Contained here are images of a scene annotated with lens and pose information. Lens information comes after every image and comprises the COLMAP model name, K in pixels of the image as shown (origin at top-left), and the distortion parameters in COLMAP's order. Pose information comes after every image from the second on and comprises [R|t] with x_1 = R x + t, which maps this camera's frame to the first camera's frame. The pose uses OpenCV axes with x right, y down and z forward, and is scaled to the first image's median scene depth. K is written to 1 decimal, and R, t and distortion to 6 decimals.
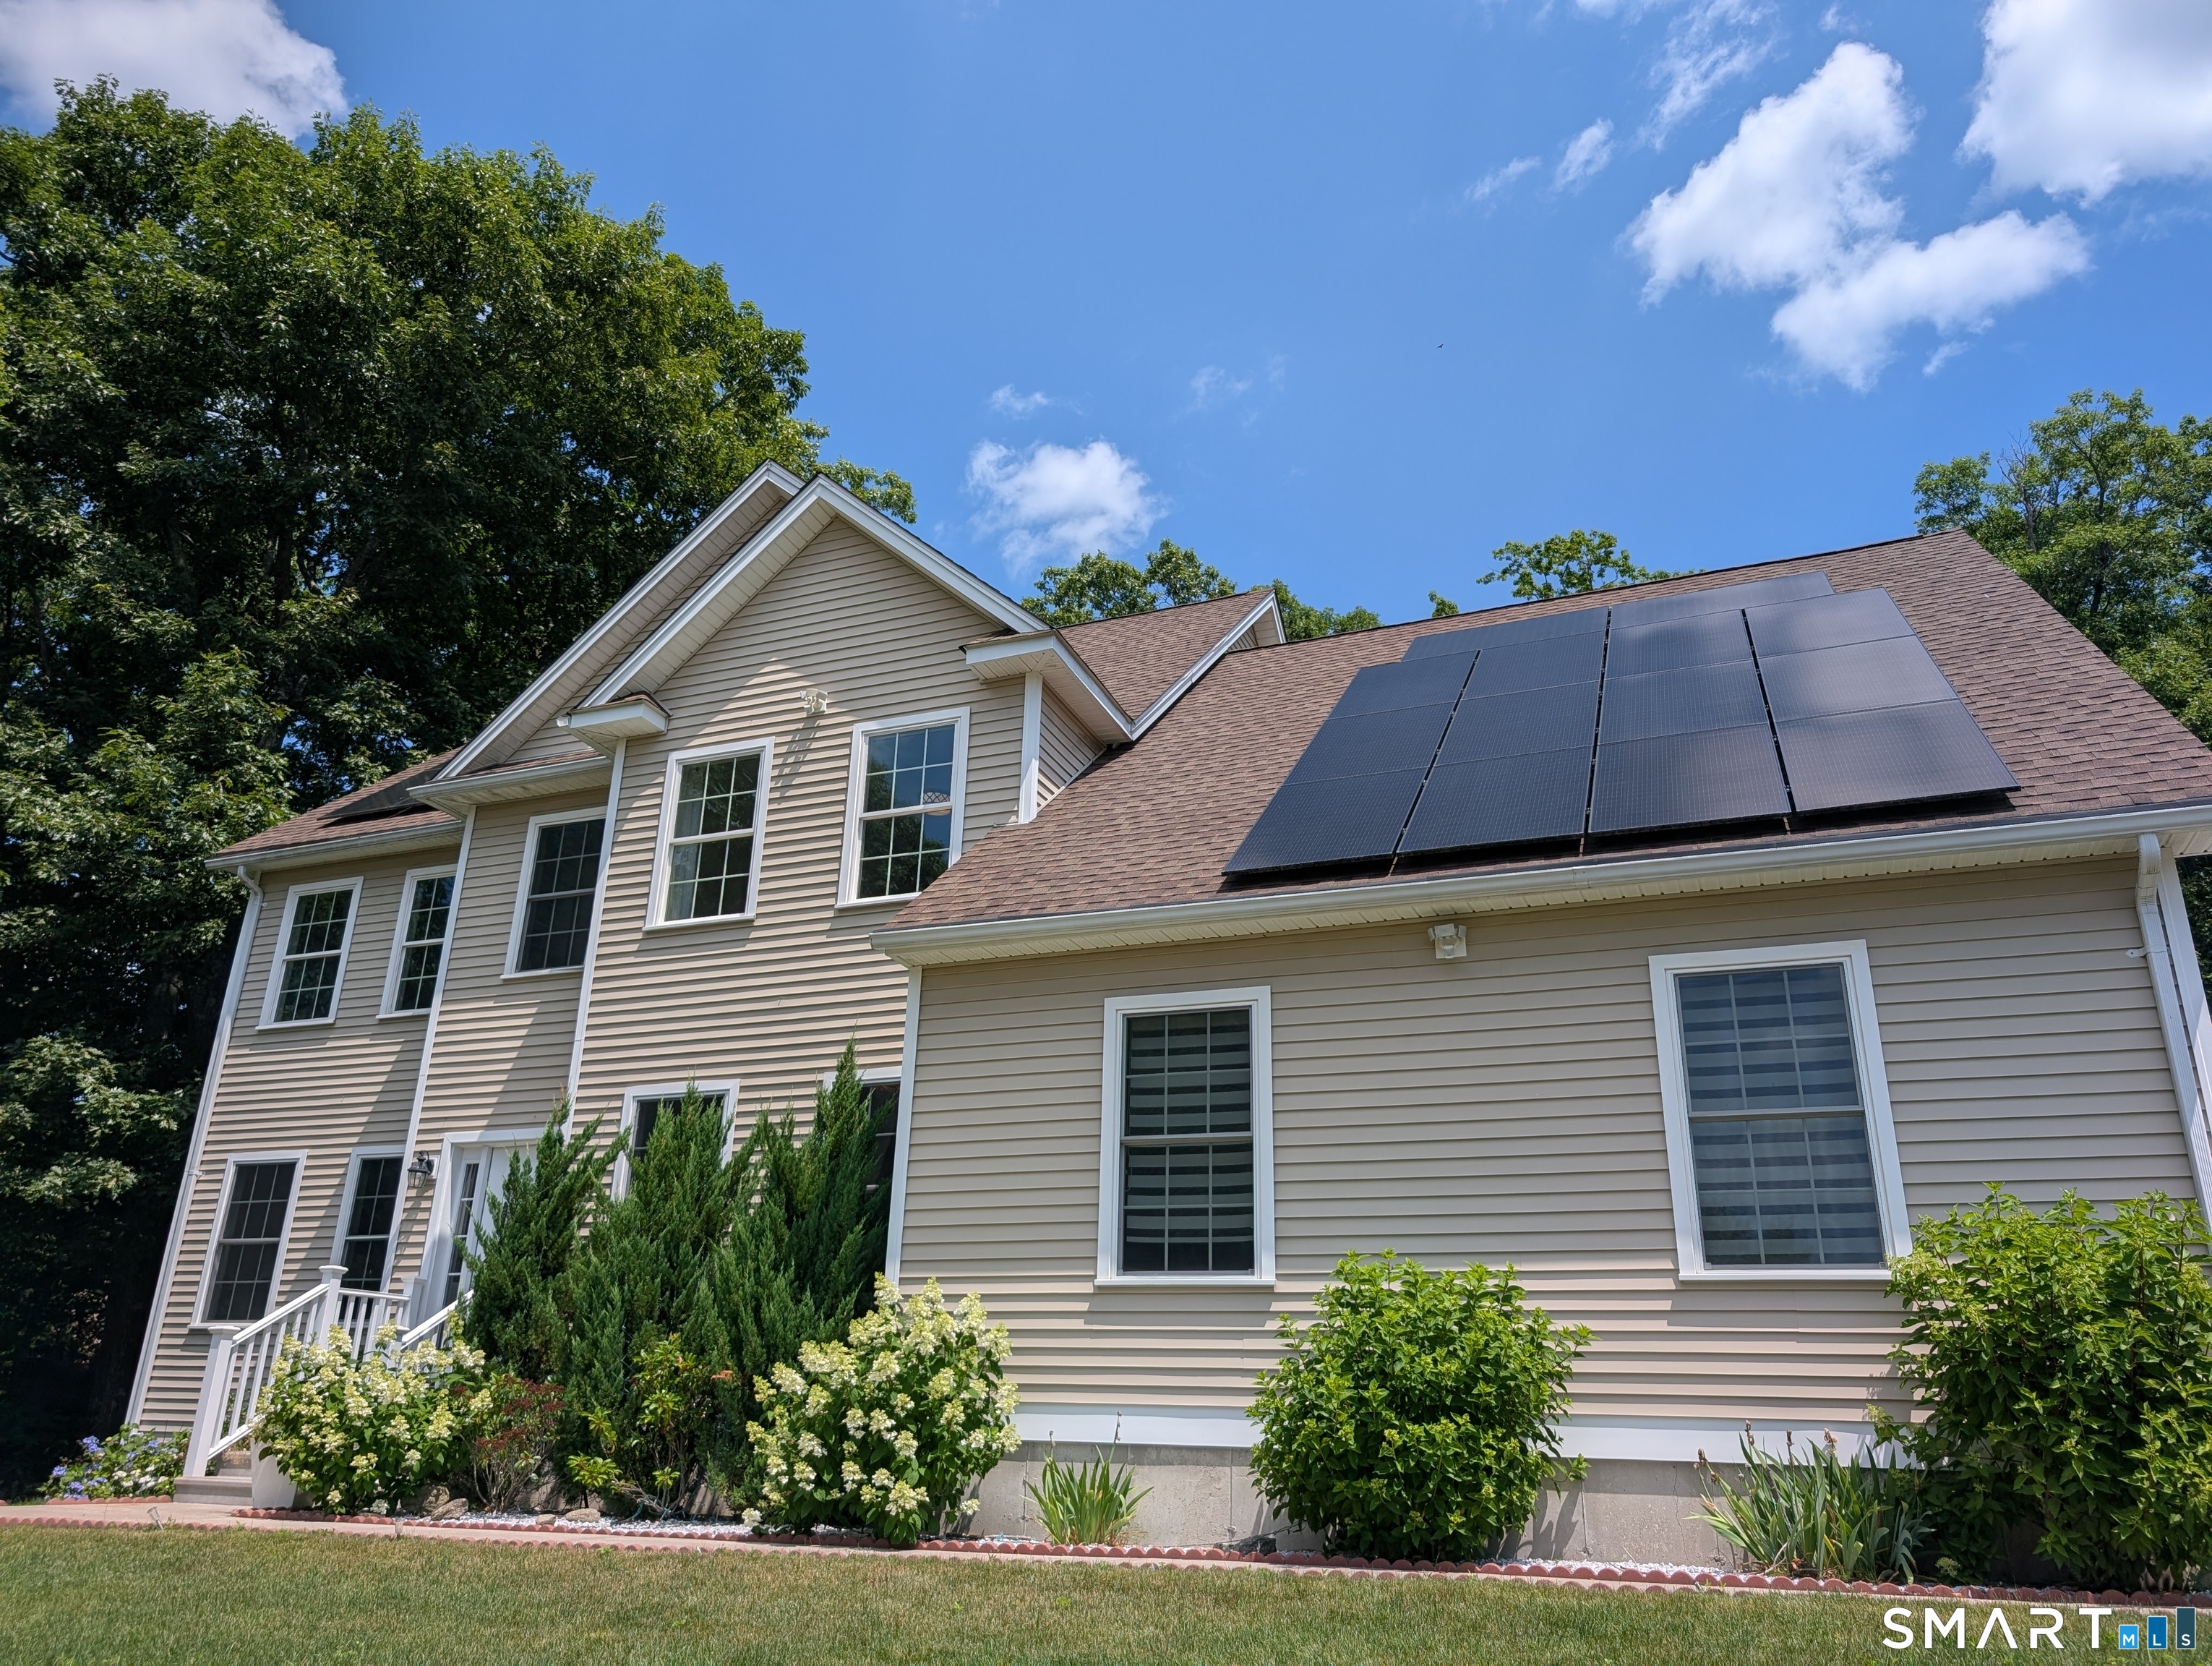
lens RADIAL K [[1587.4, 0, 1080.3], [0, 1587.4, 847.2], [0, 0, 1]] dist [0.030895, -0.029652]
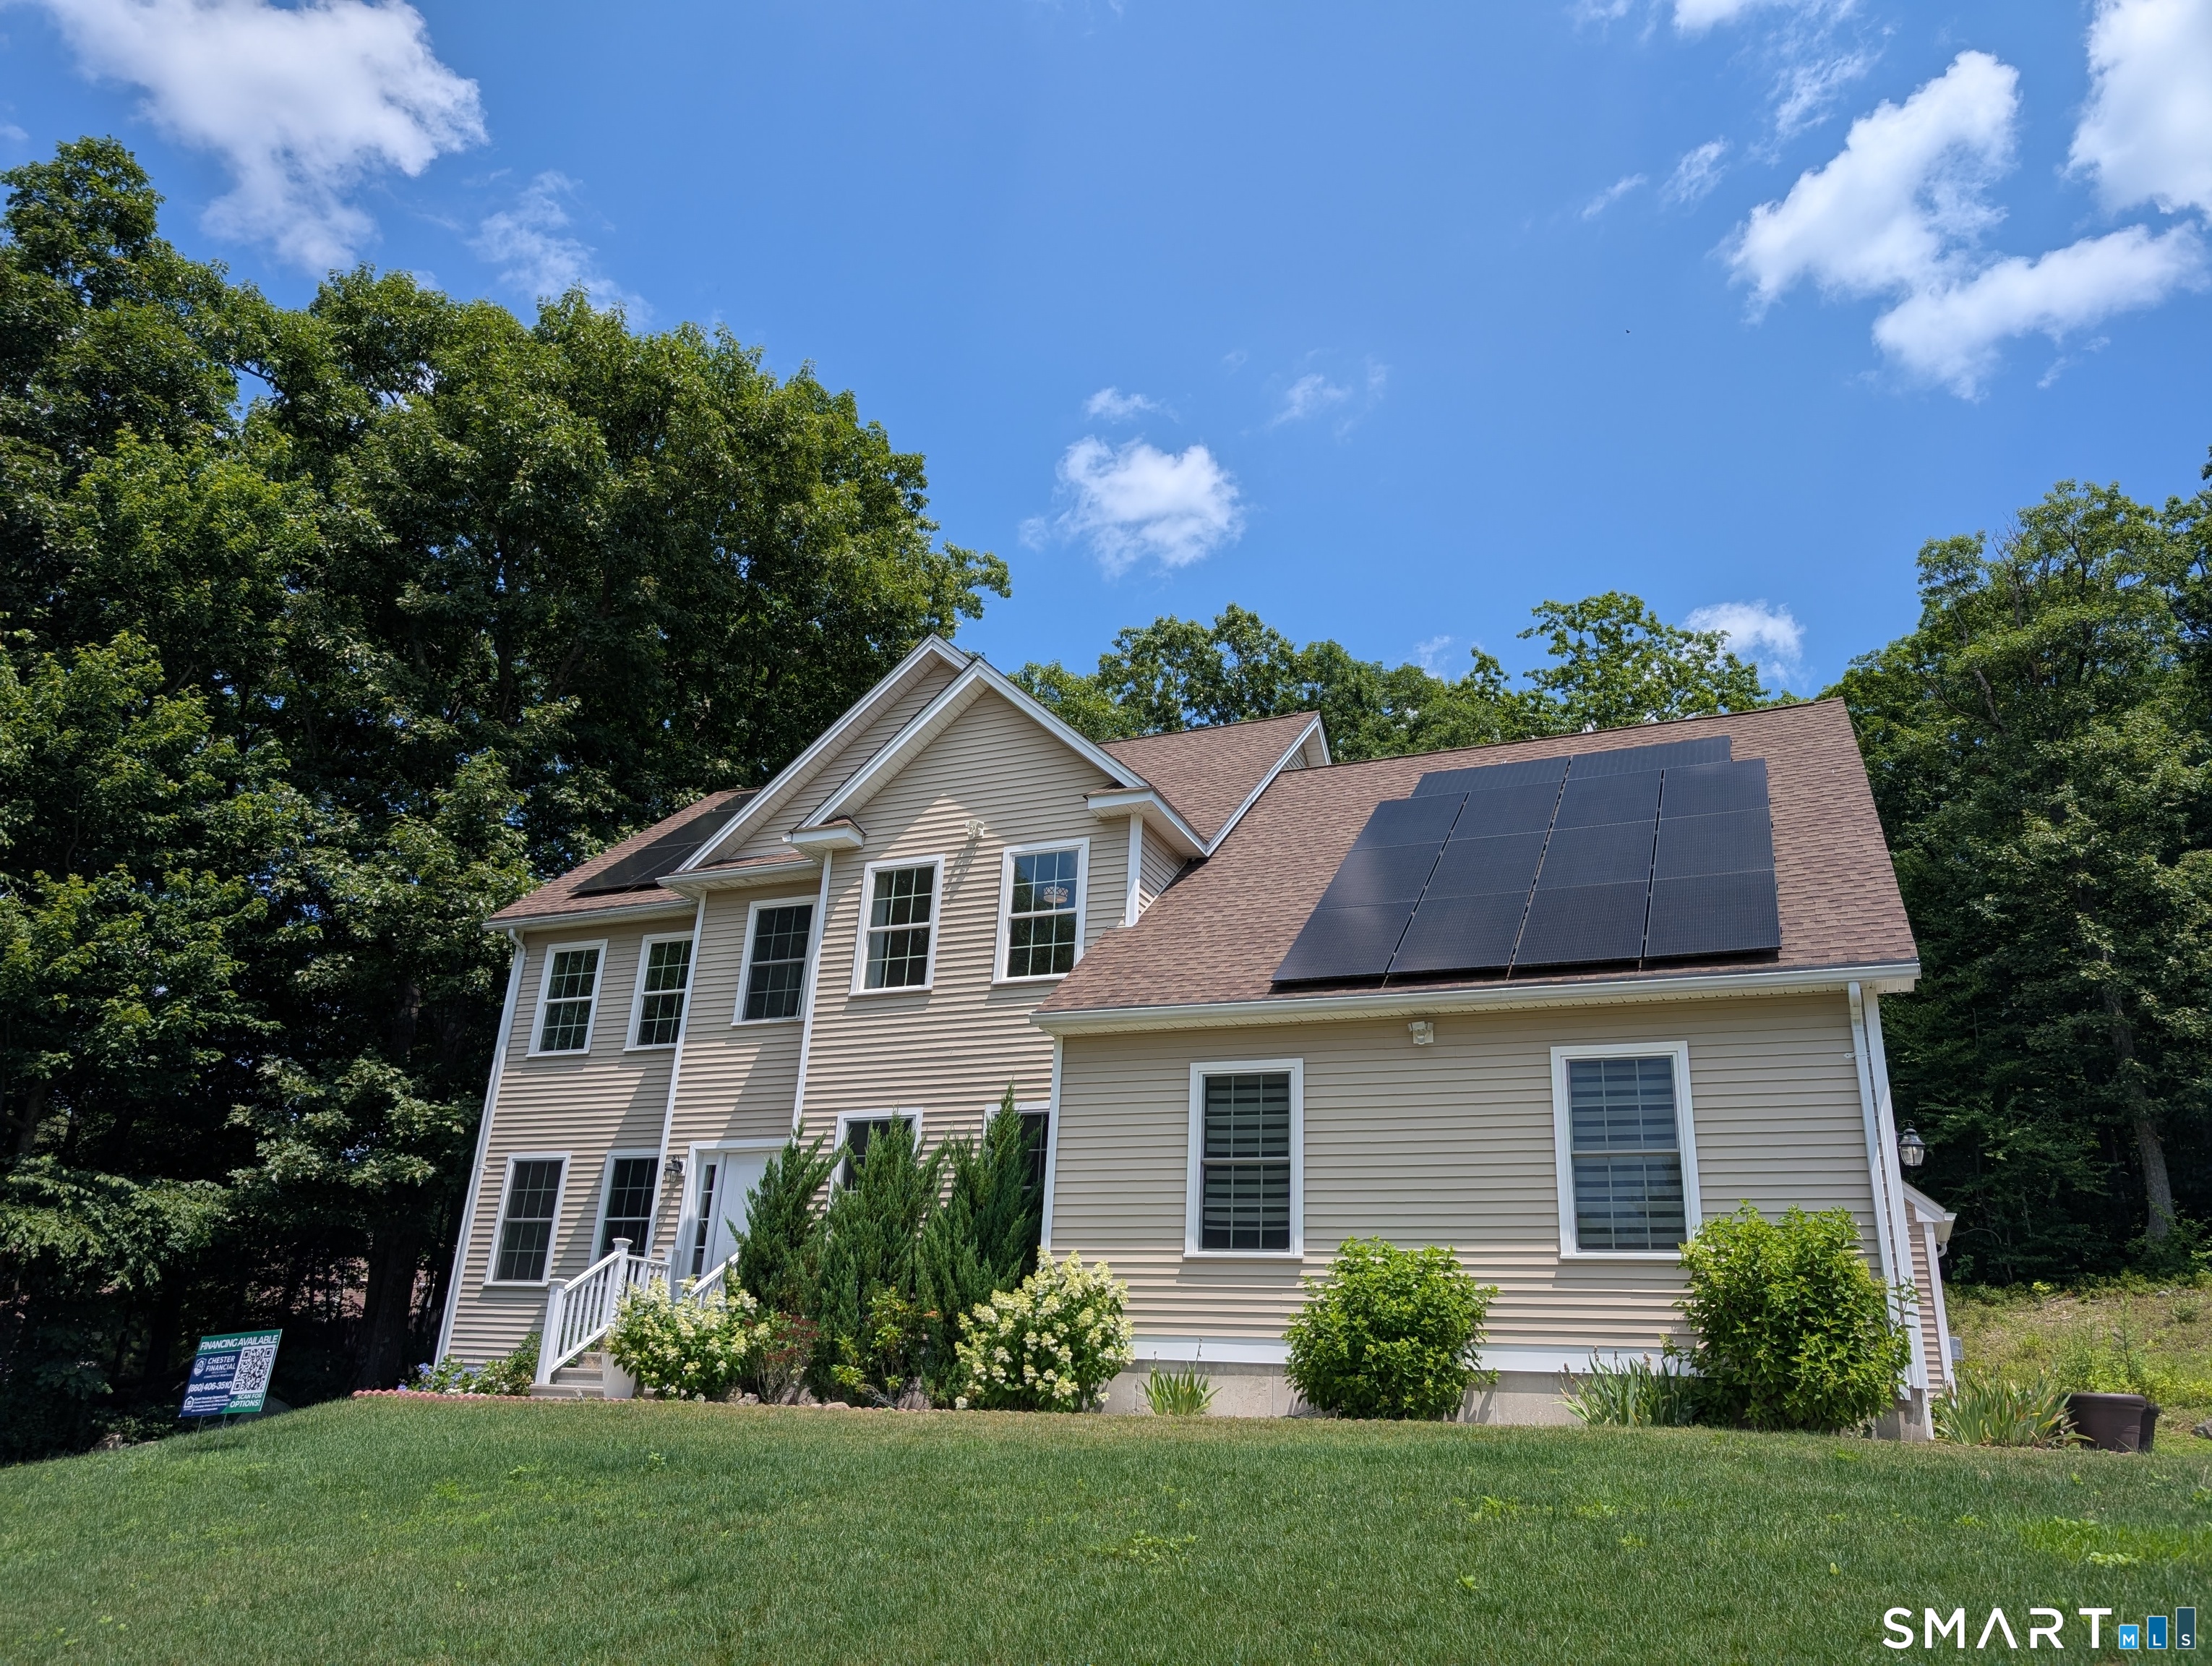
lens RADIAL K [[1587.4, 0, 1089.8], [0, 1587.4, 829.2], [0, 0, 1]] dist [0.030895, -0.029652]
pose [[0.999438, 0.010298, -0.031903, -0.024901], [-0.010632, 0.999890, -0.010327, -0.078438], [0.031793, 0.010660, 0.999438, -0.354382]]
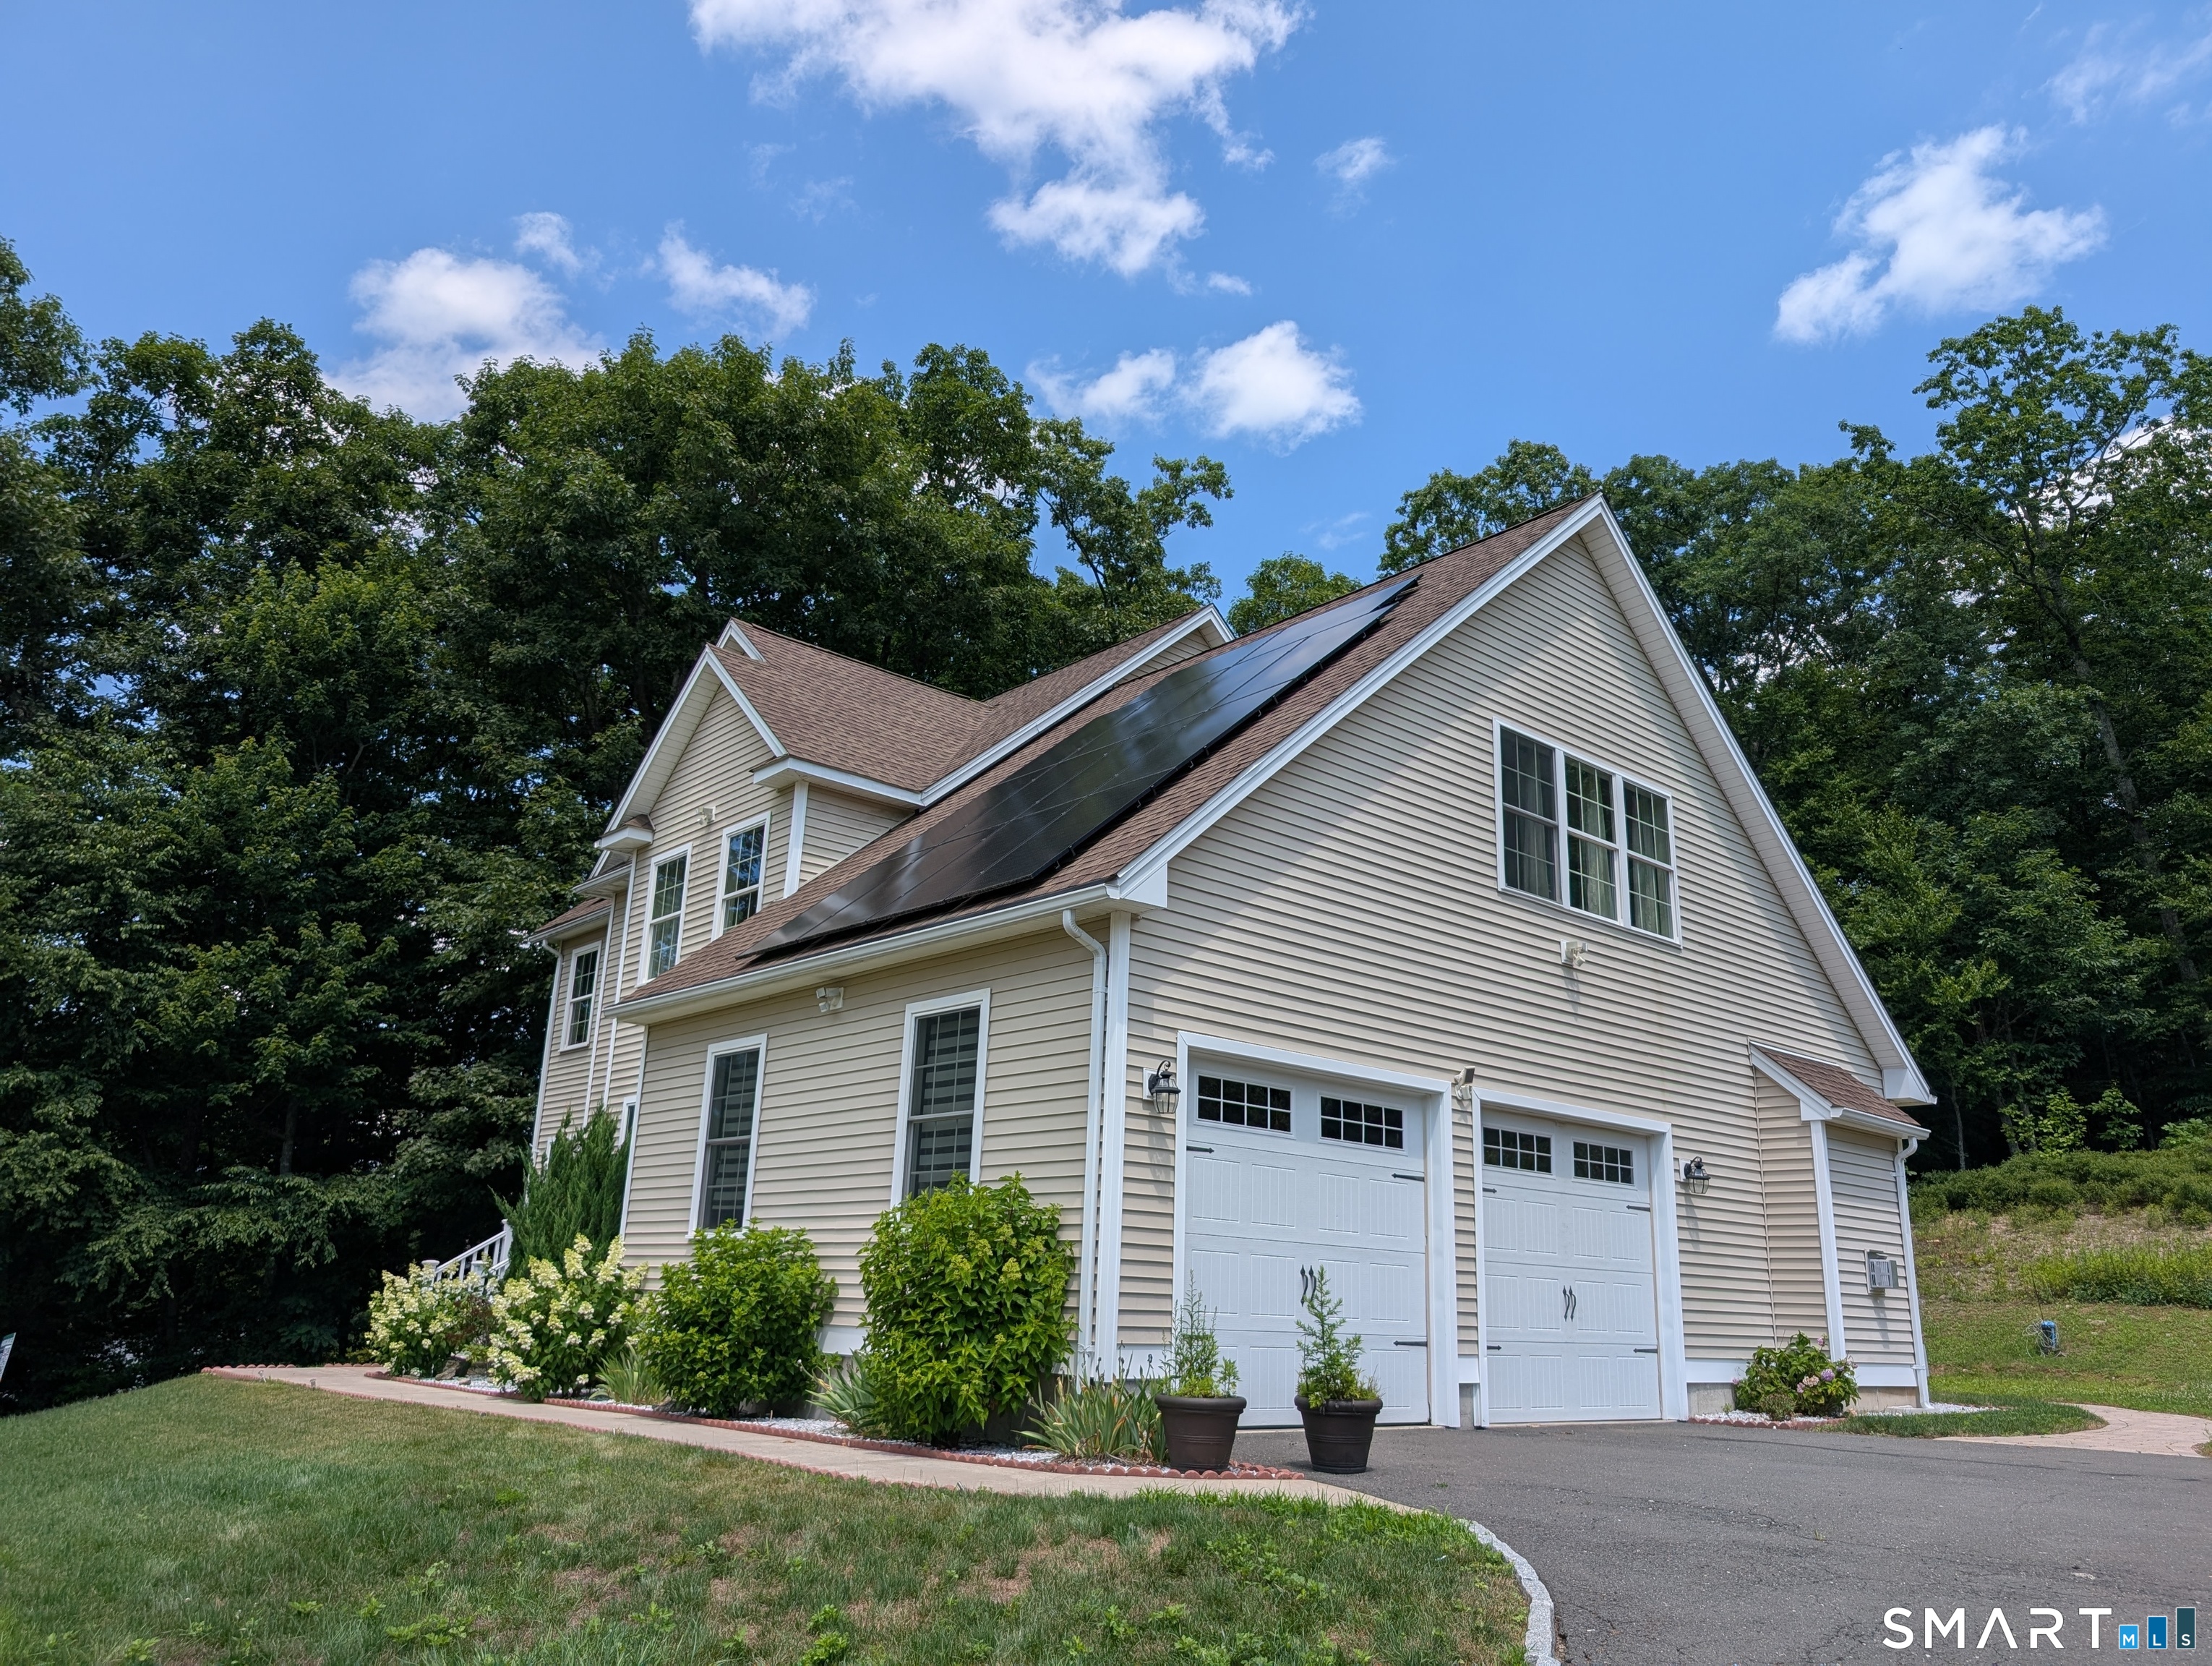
lens RADIAL K [[1587.4, 0, 1103.2], [0, 1587.4, 843.1], [0, 0, 1]] dist [0.030895, -0.029652]
pose [[0.894531, -0.124650, -0.429274, 0.739532], [0.154116, 0.987453, 0.034418, -0.061054], [0.419598, -0.096946, 0.902518, -0.116074]]
